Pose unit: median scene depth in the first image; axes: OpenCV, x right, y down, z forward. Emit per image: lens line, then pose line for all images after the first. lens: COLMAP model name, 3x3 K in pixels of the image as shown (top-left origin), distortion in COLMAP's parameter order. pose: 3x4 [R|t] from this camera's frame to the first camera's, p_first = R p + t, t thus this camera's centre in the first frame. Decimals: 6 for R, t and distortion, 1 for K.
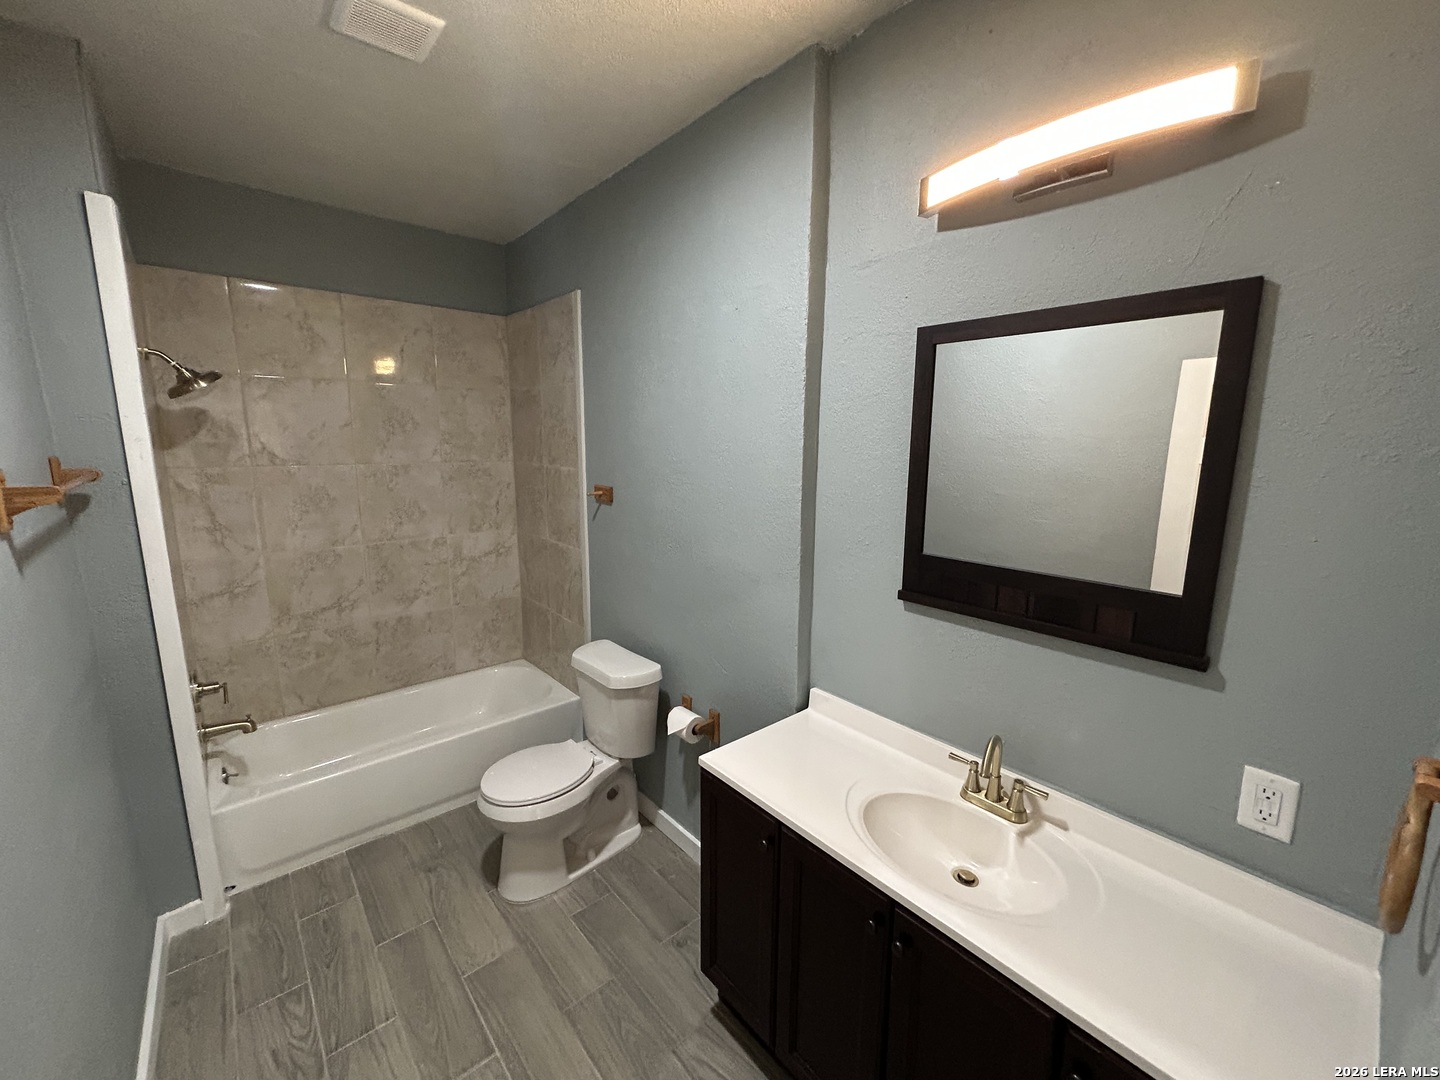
lens RADIAL K [[577.9, 0, 718.4], [0, 577.9, 536.9], [0, 0, 1]] dist [-0.001511, 0.000250]
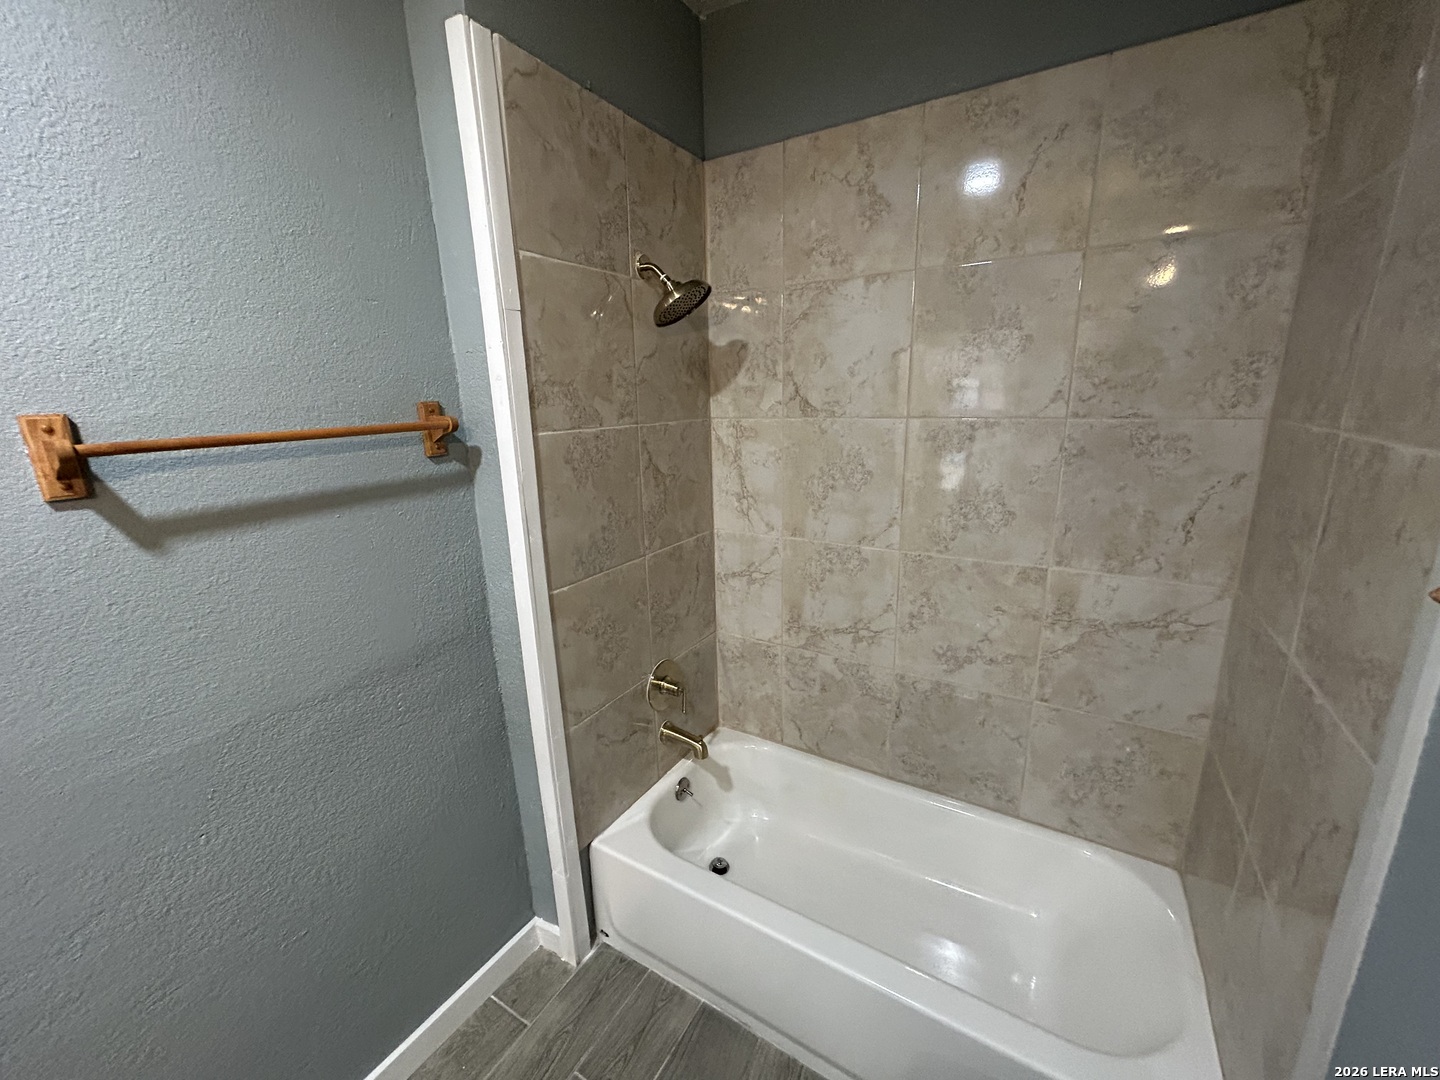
lens RADIAL K [[577.9, 0, 718.4], [0, 577.9, 536.9], [0, 0, 1]] dist [-0.001511, 0.000250]
pose [[0.304599, 0.212710, -0.928426, -0.109961], [-0.136444, 0.974436, 0.178487, -0.084925], [0.942657, 0.072311, 0.325835, 0.623749]]
